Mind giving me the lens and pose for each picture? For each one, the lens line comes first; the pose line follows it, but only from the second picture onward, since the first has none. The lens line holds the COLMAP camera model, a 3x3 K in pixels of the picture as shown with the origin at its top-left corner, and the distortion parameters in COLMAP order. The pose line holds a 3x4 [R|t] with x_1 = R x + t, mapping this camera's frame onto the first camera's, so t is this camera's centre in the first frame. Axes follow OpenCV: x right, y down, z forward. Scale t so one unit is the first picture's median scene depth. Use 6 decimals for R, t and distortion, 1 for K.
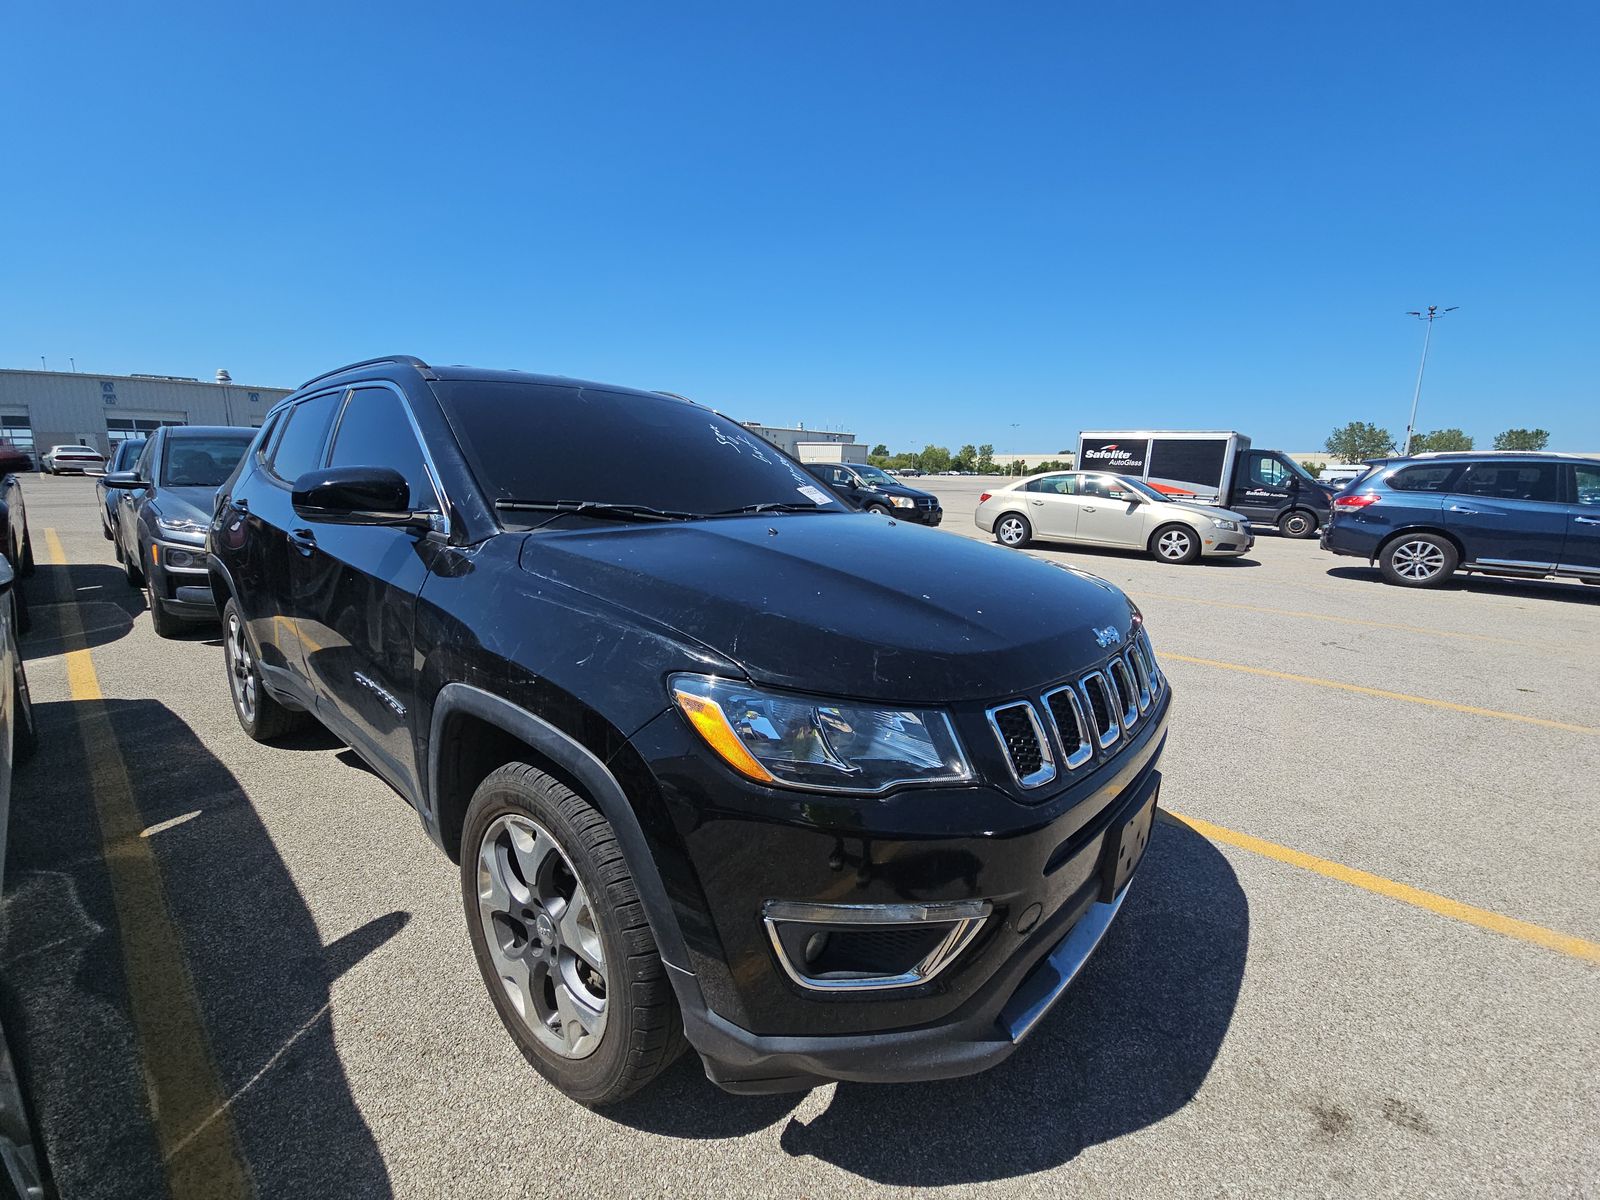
lens RADIAL K [[648.6, 0, 802.1], [0, 648.6, 600.6], [0, 0, 1]] dist [0.003066, -0.000109]
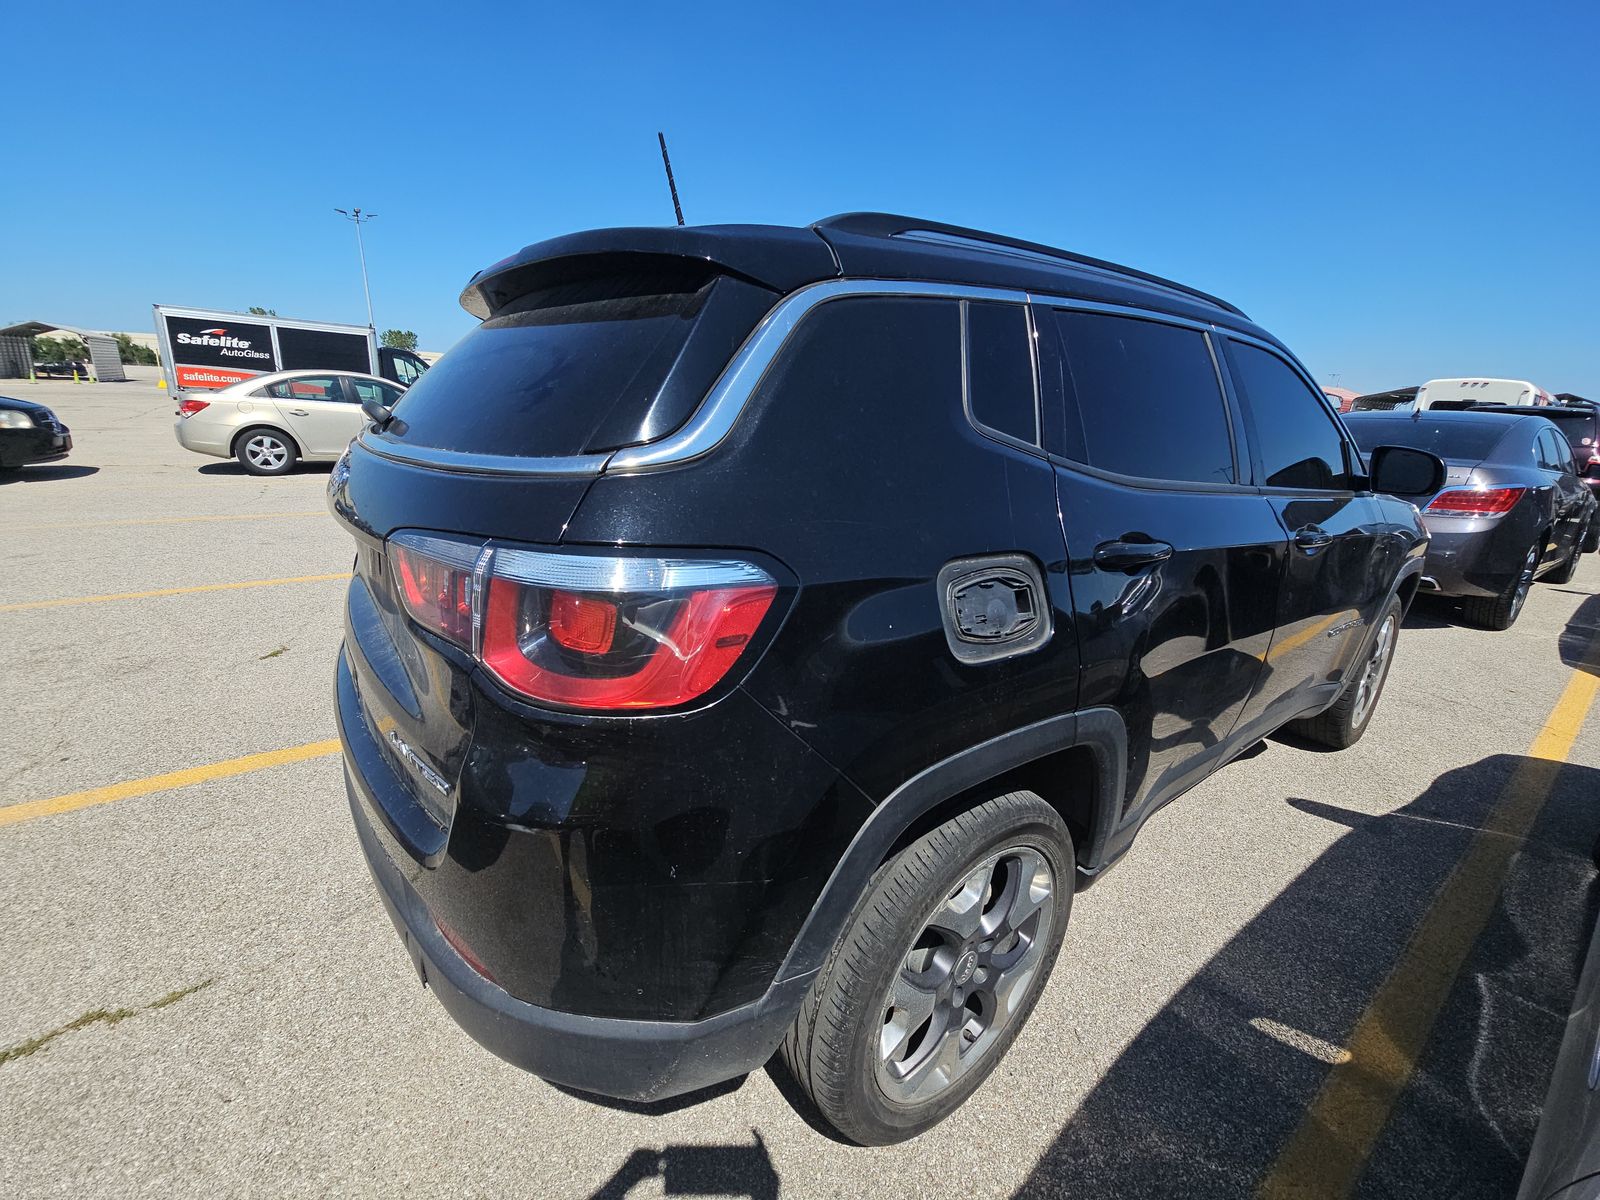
lens RADIAL K [[648.6, 0, 799.8], [0, 648.6, 598.2], [0, 0, 1]] dist [0.003066, -0.000109]
pose [[0.227118, -0.299838, 0.926561, -0.181660], [0.152681, 0.950621, 0.270199, -0.036542], [-0.961824, 0.080101, 0.261682, 0.149906]]
